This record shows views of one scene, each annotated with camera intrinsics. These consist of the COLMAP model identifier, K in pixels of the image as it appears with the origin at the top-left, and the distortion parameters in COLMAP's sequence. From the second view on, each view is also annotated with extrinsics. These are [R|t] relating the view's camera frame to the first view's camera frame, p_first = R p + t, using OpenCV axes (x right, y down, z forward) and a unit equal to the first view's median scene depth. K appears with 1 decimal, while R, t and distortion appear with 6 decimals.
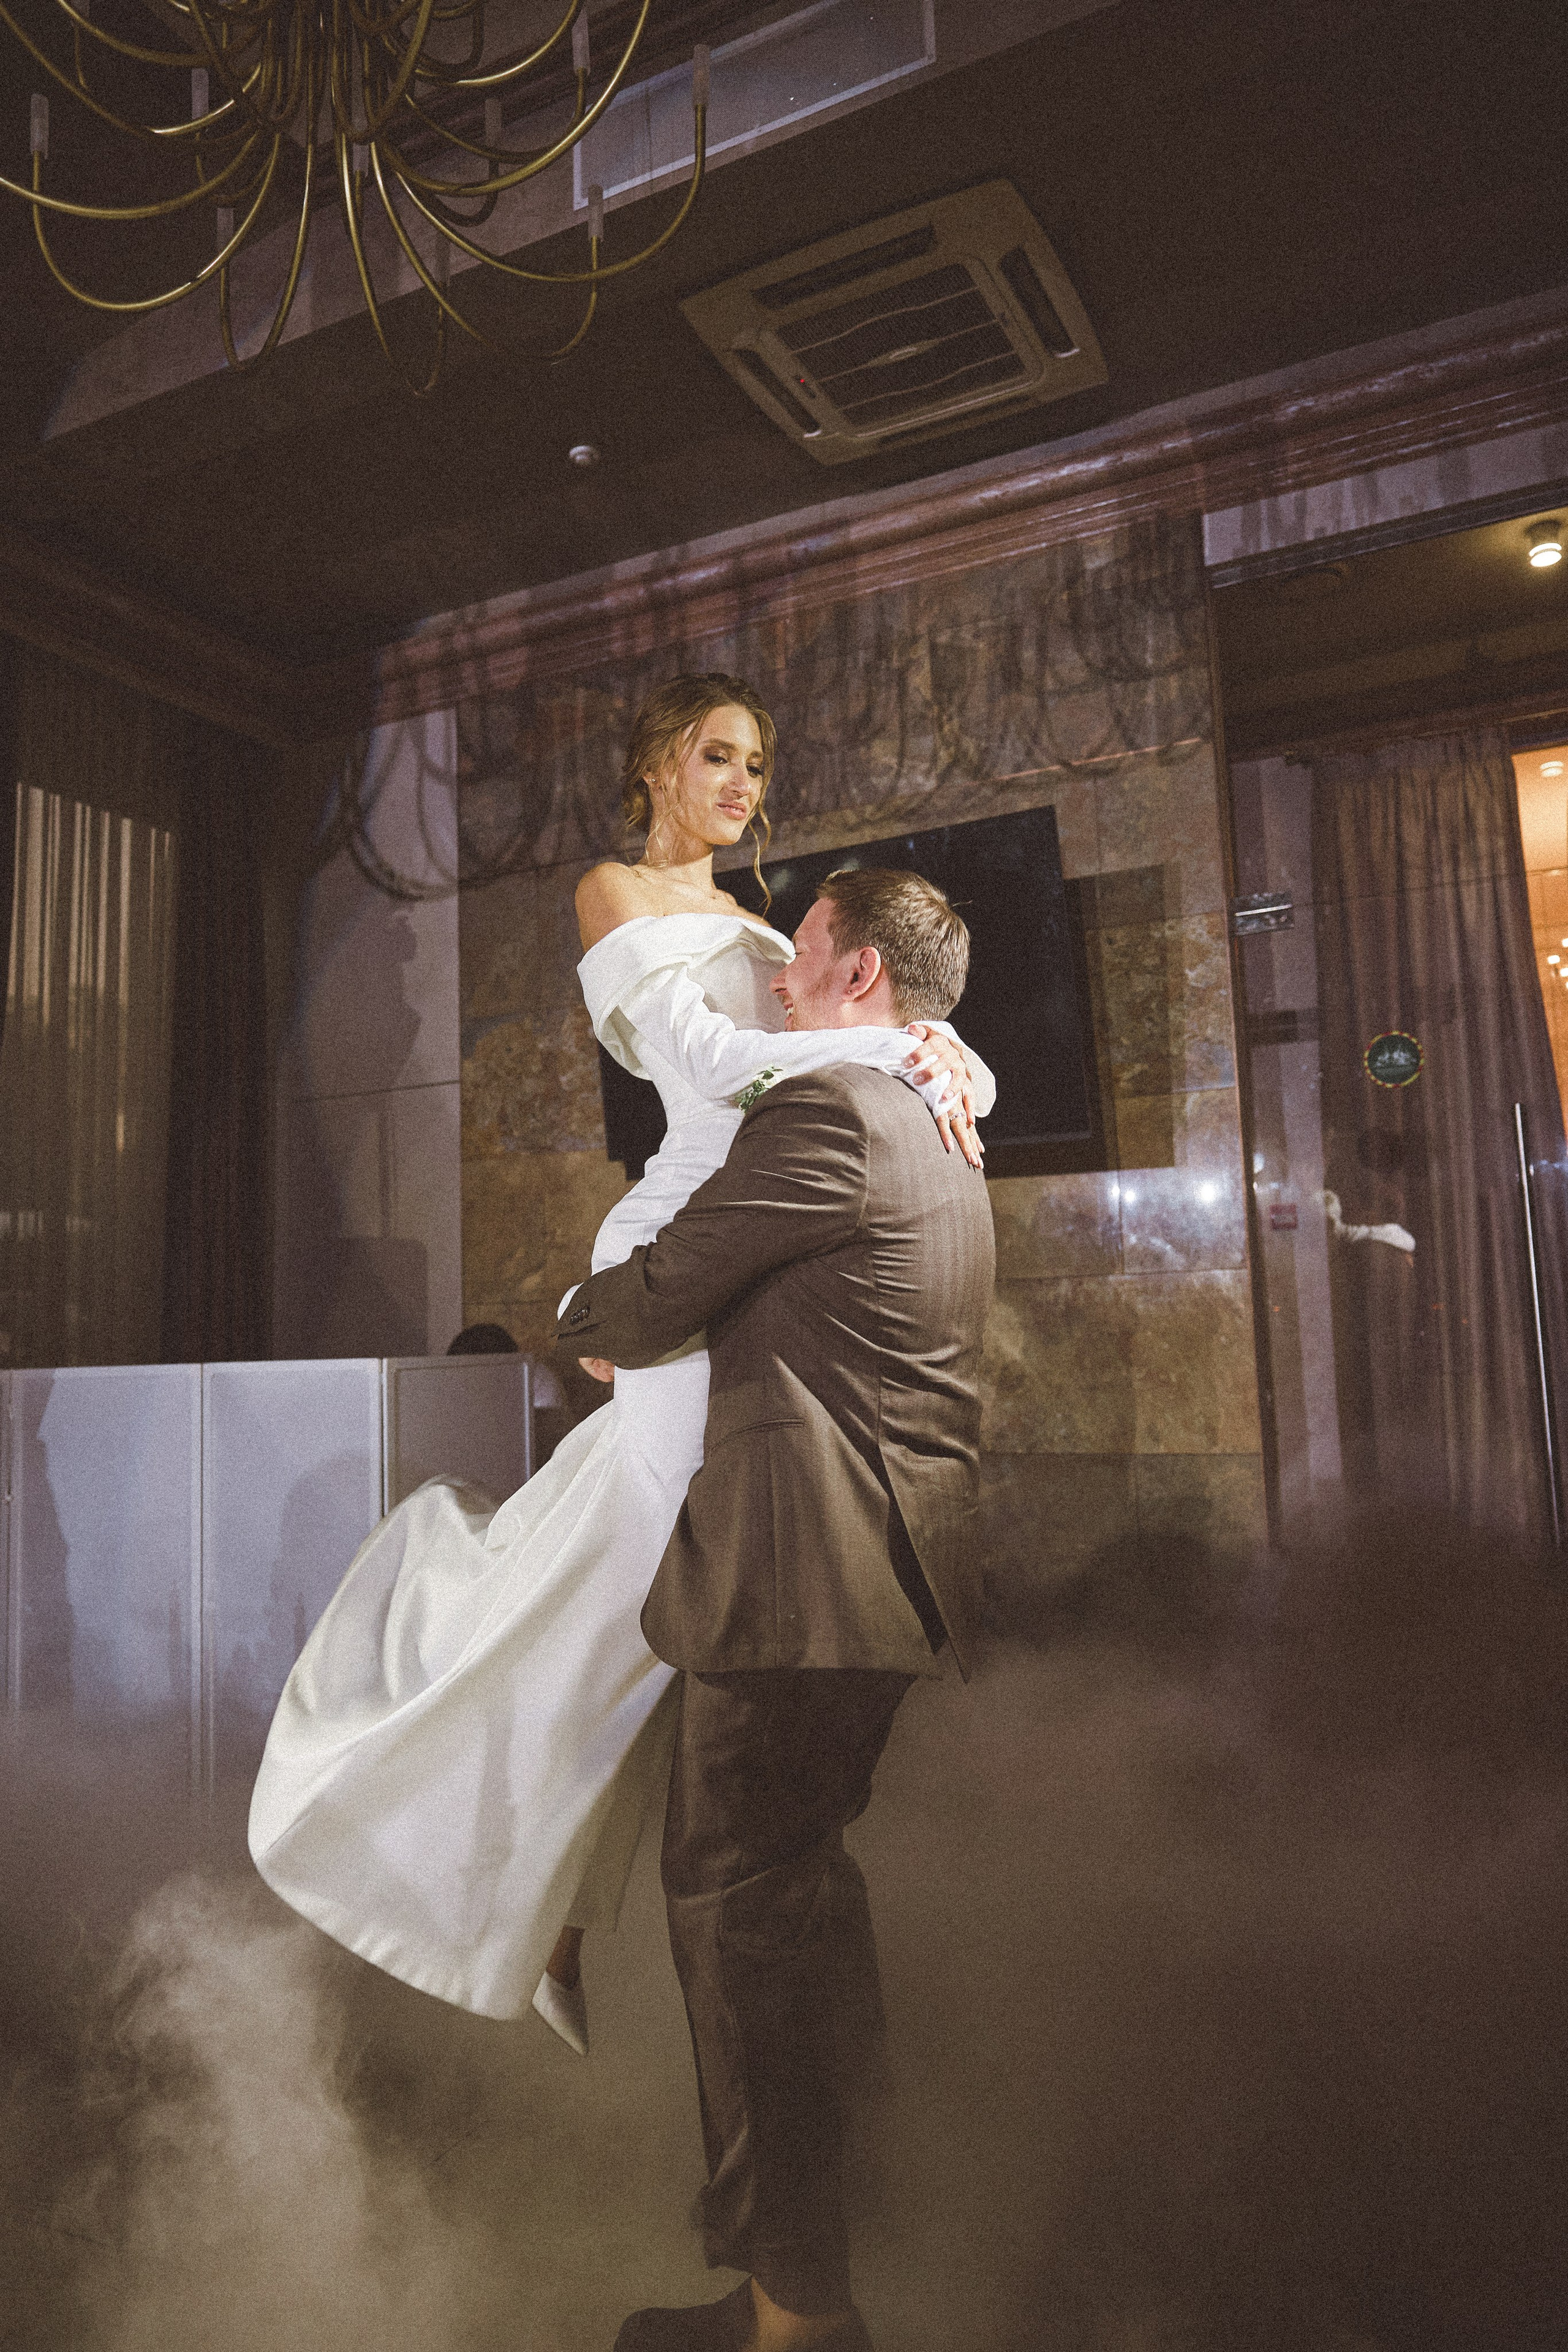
lens RADIAL K [[1573.4, 0, 783.6], [0, 1573.4, 1150.0], [0, 0, 1]] dist [-0.005521, 0.003165]
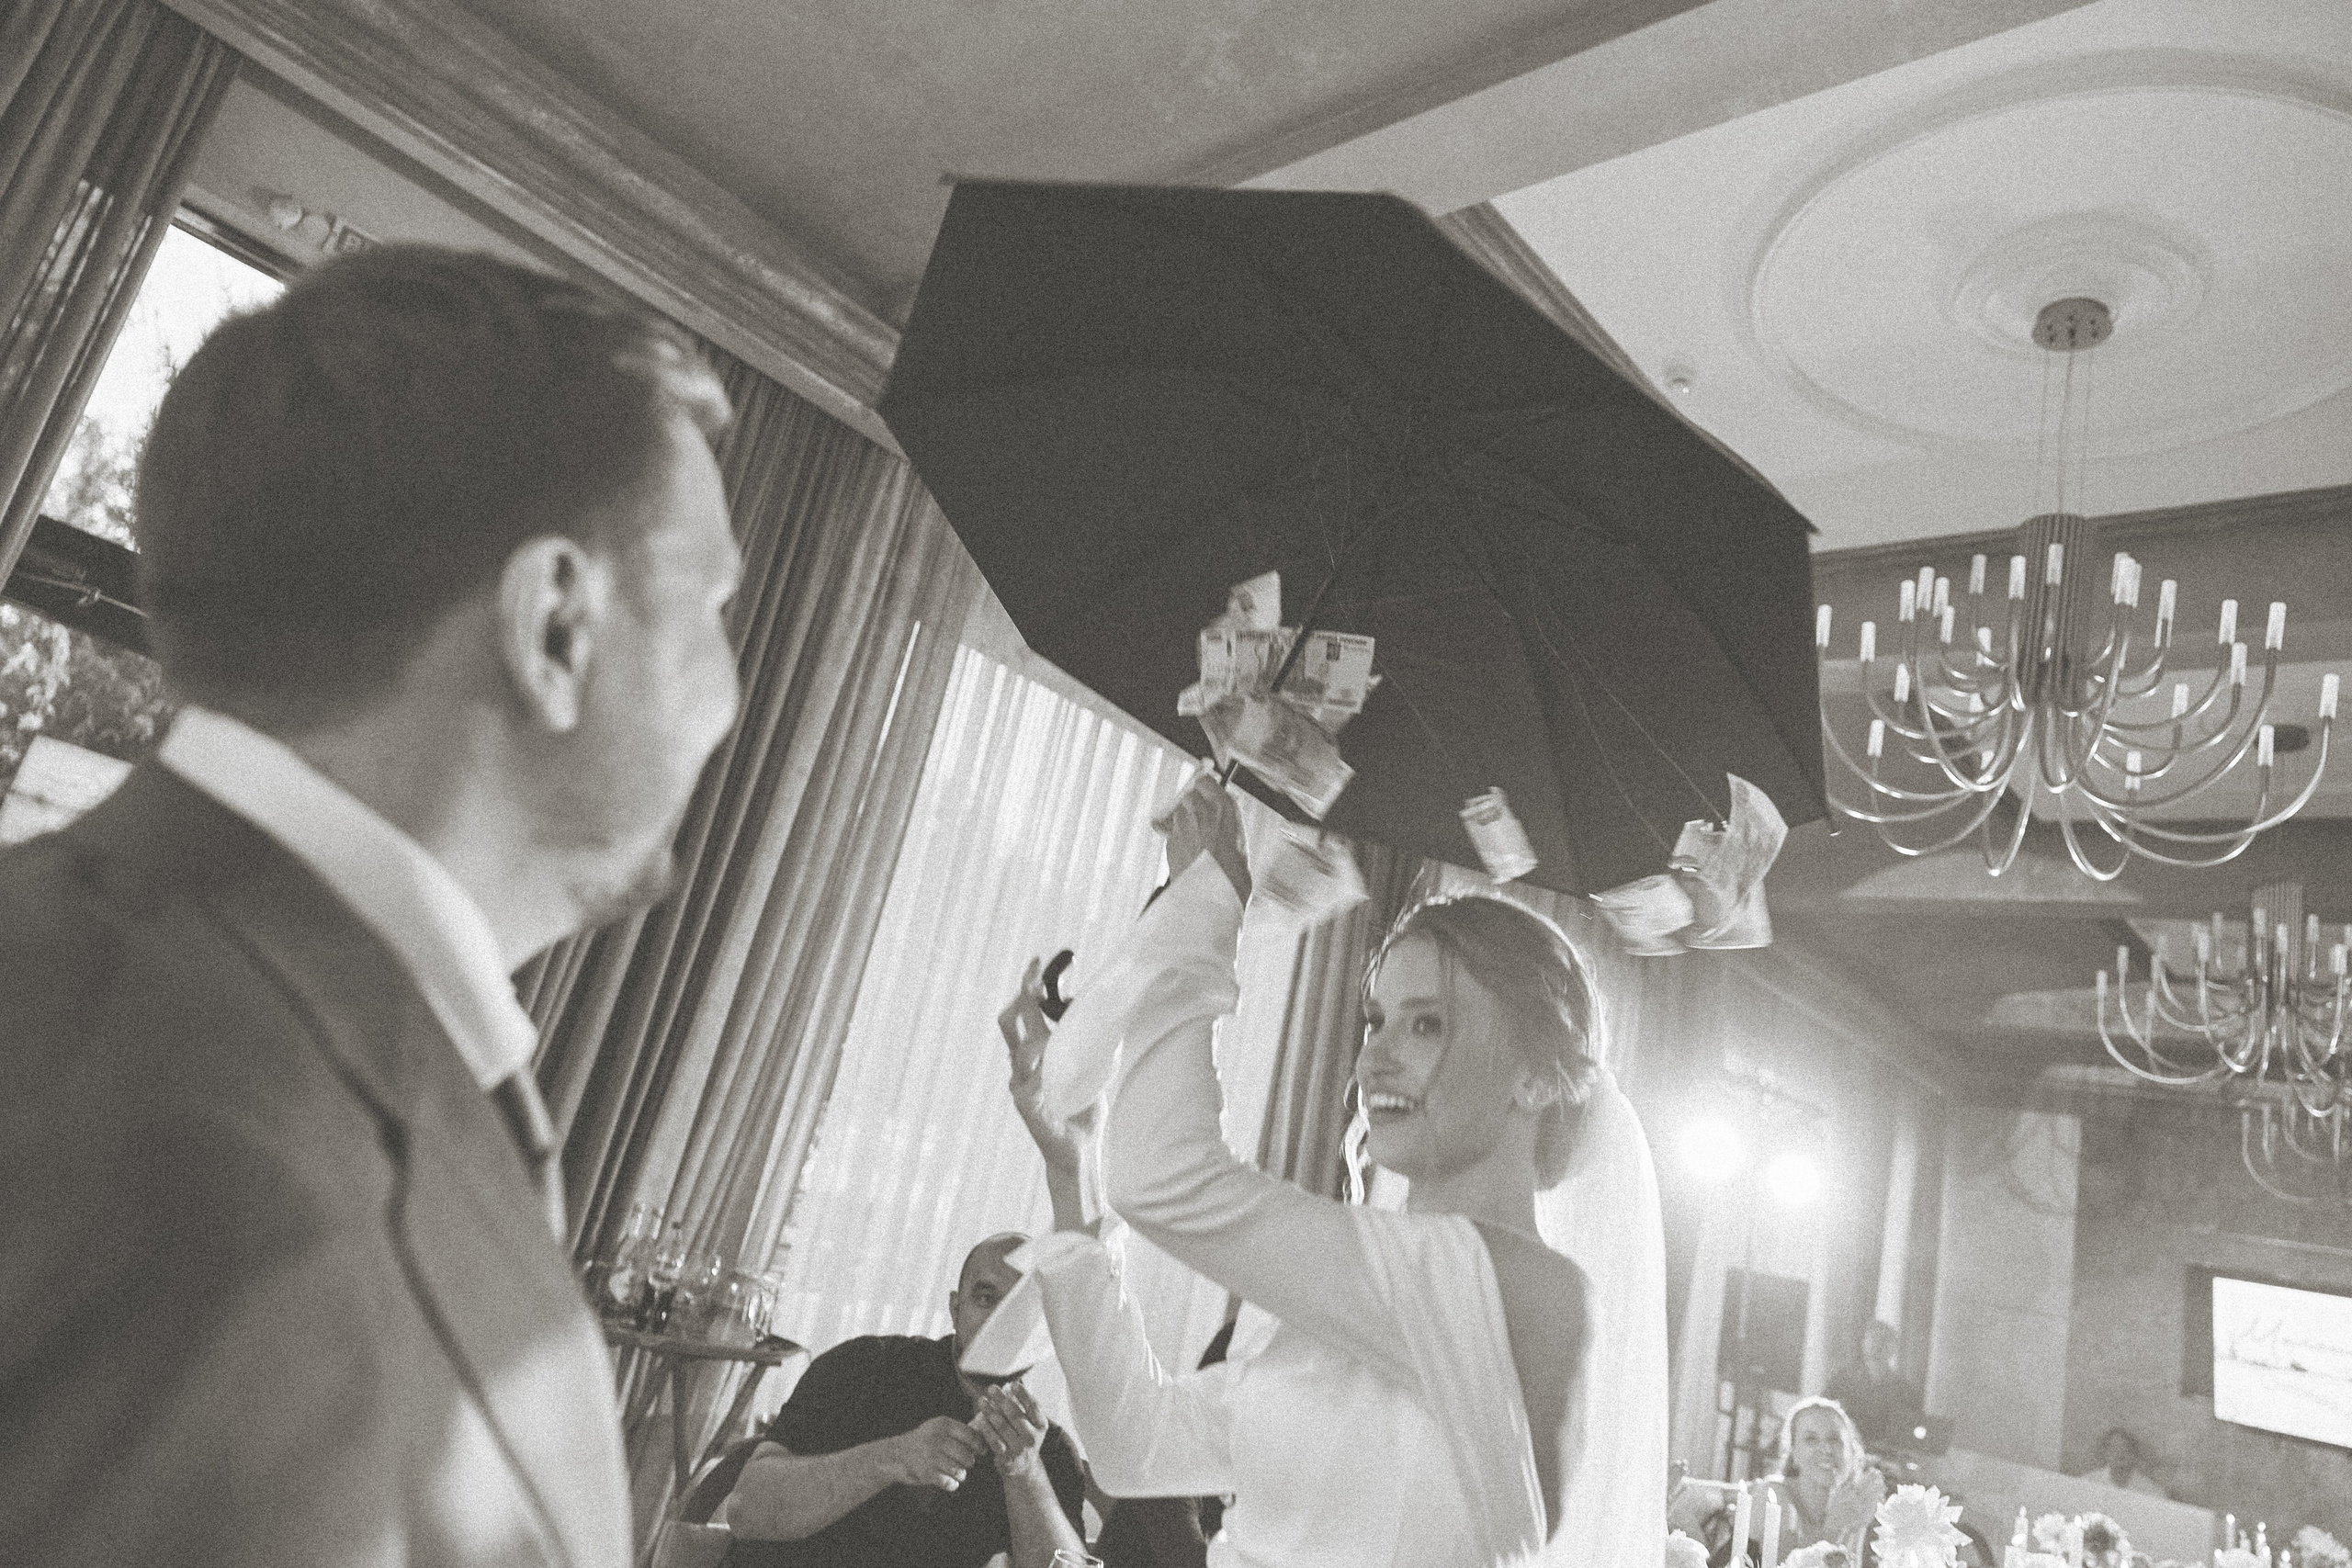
lens RADIAL K [[1573.3, 0, 1187.2], [0, 1573.3, 780.3], [0, 0, 1]] dist [-0.005521, 0.003165]
pose [[0.938087, 0.166064, -0.304000, -0.871592], [-0.215319, 0.966999, -0.136199, -0.218878], [0.271350, 0.193223, 0.942886, -1.475017]]
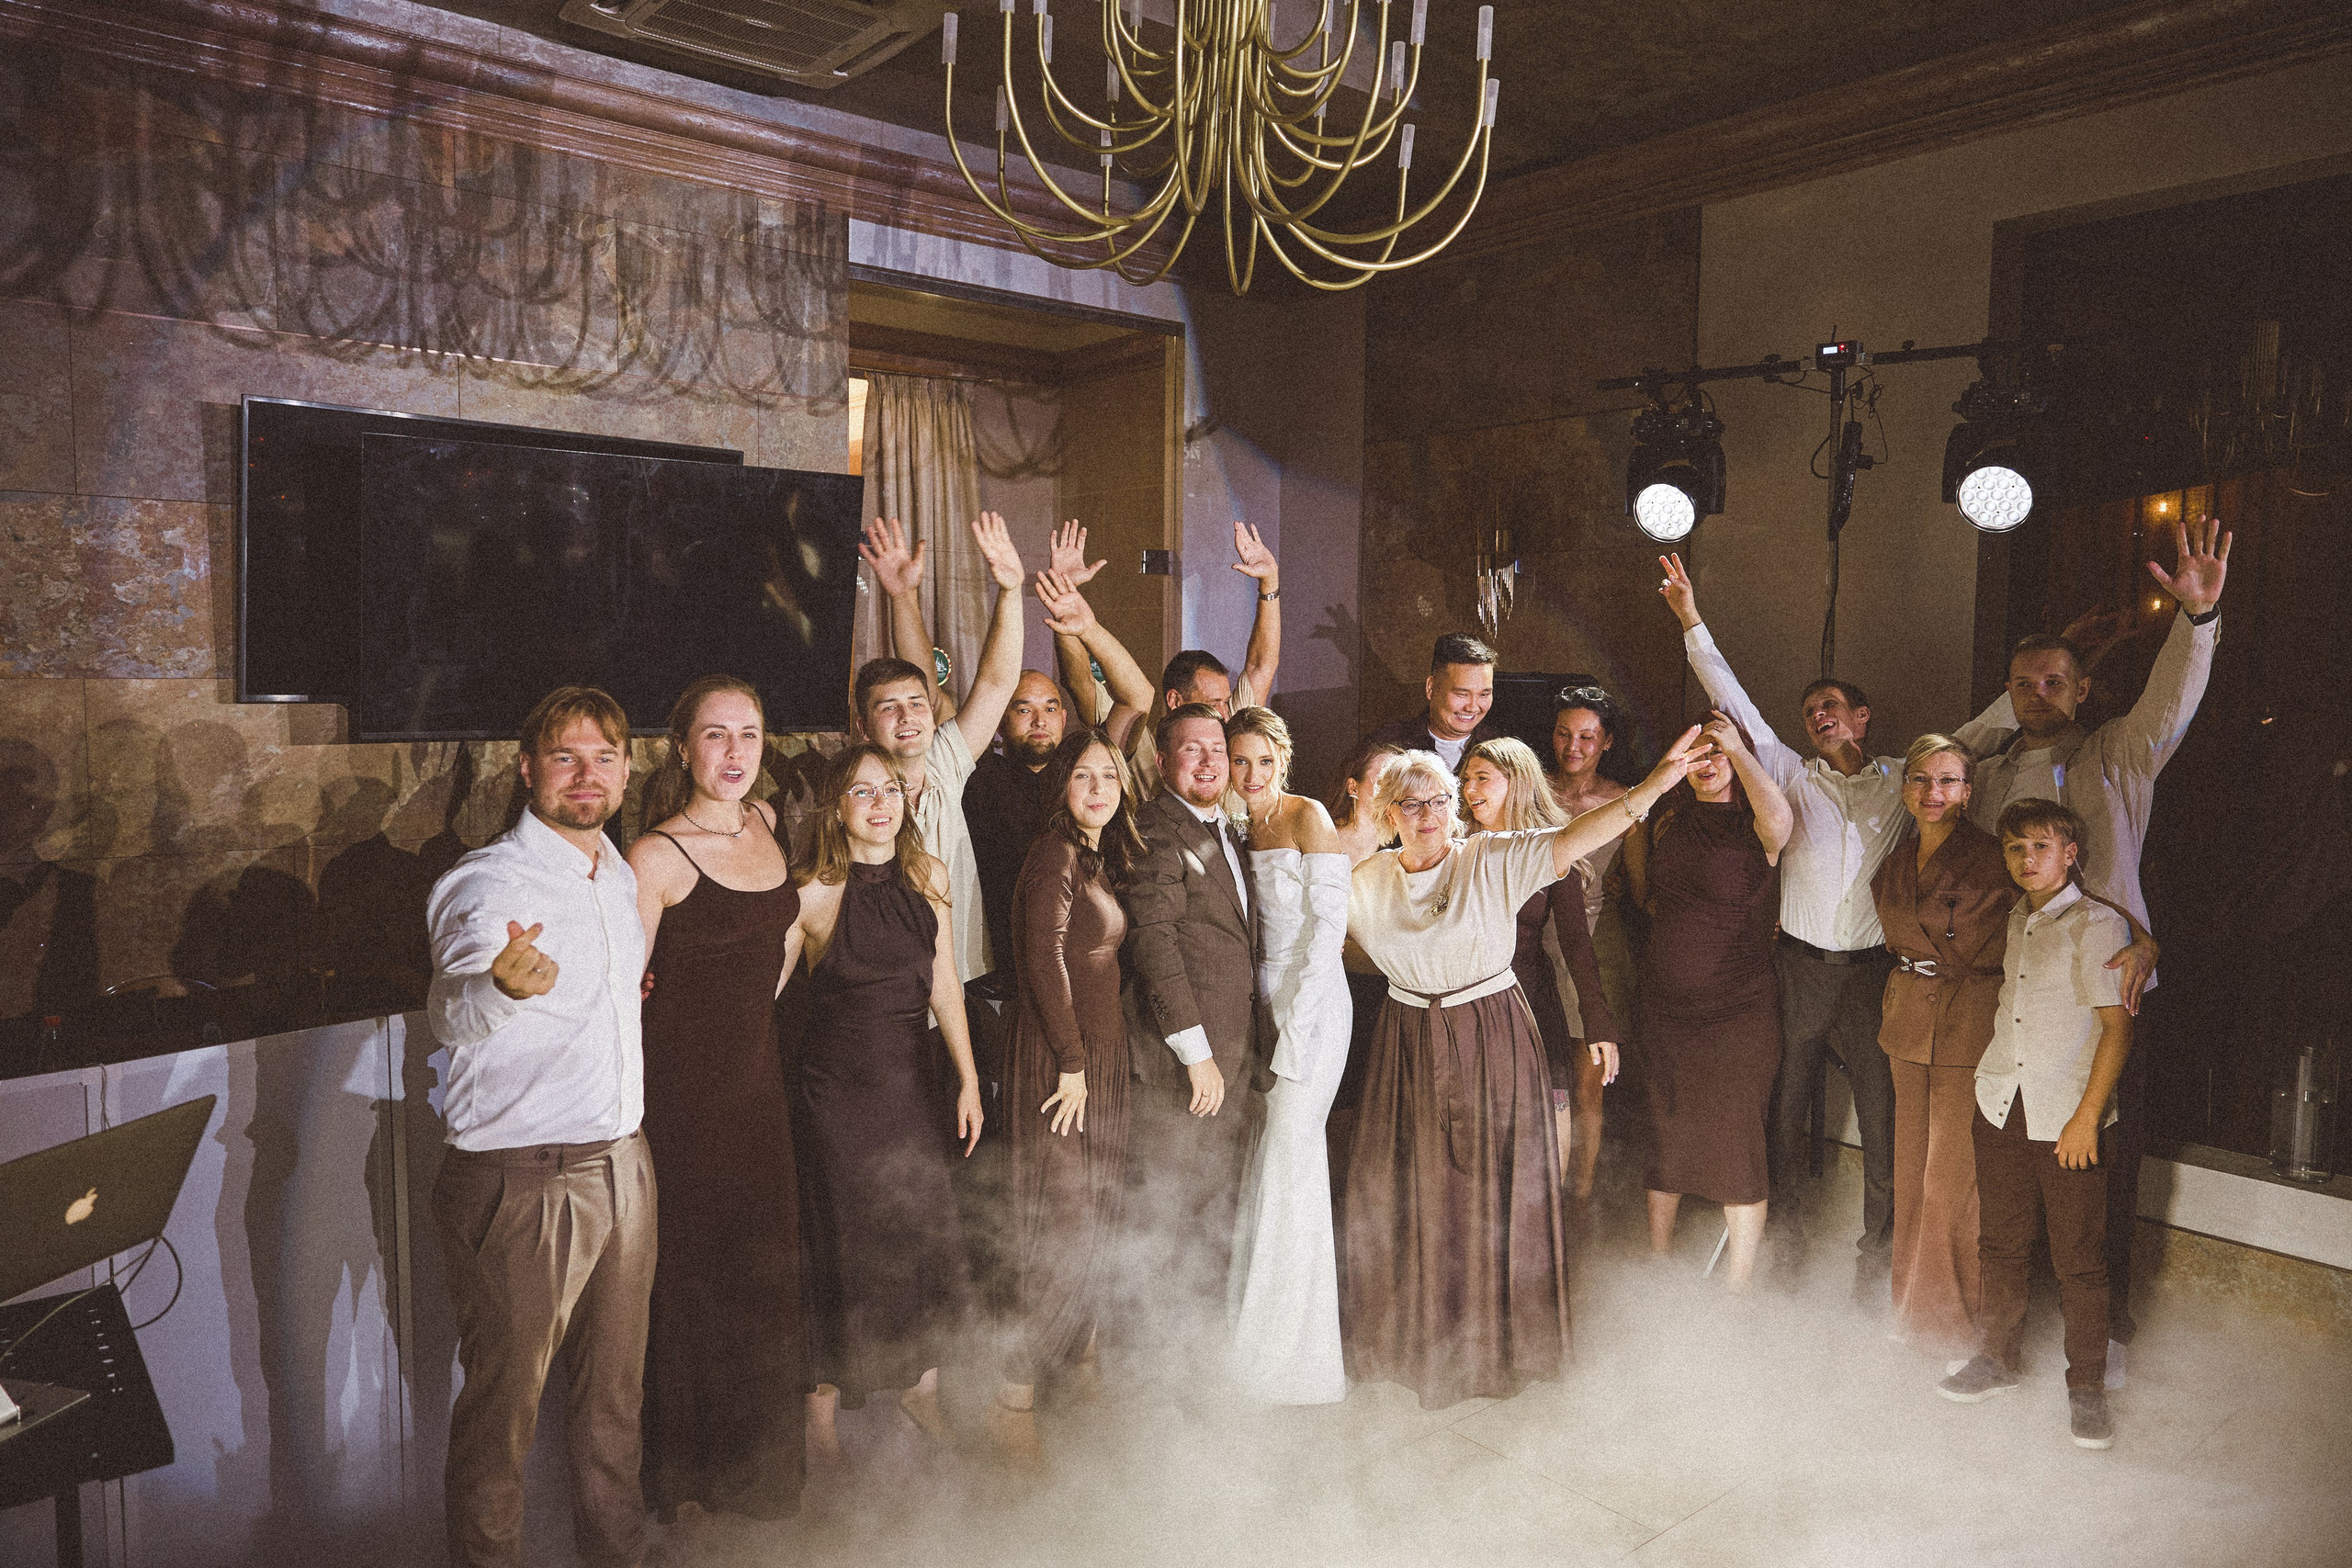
lens RADIAL K [[1573.3, 0, 1190.3], [0, 1573.3, 787.0], [0, 0, 1]] dist [-0.005521, 0.003165]
pose [[0.394809, -0.037485, 0.917998, -0.758704], [-0.129447, 0.986931, 0.095972, -0.105583], [-0.909599, -0.156723, 0.384797, 0.187558]]
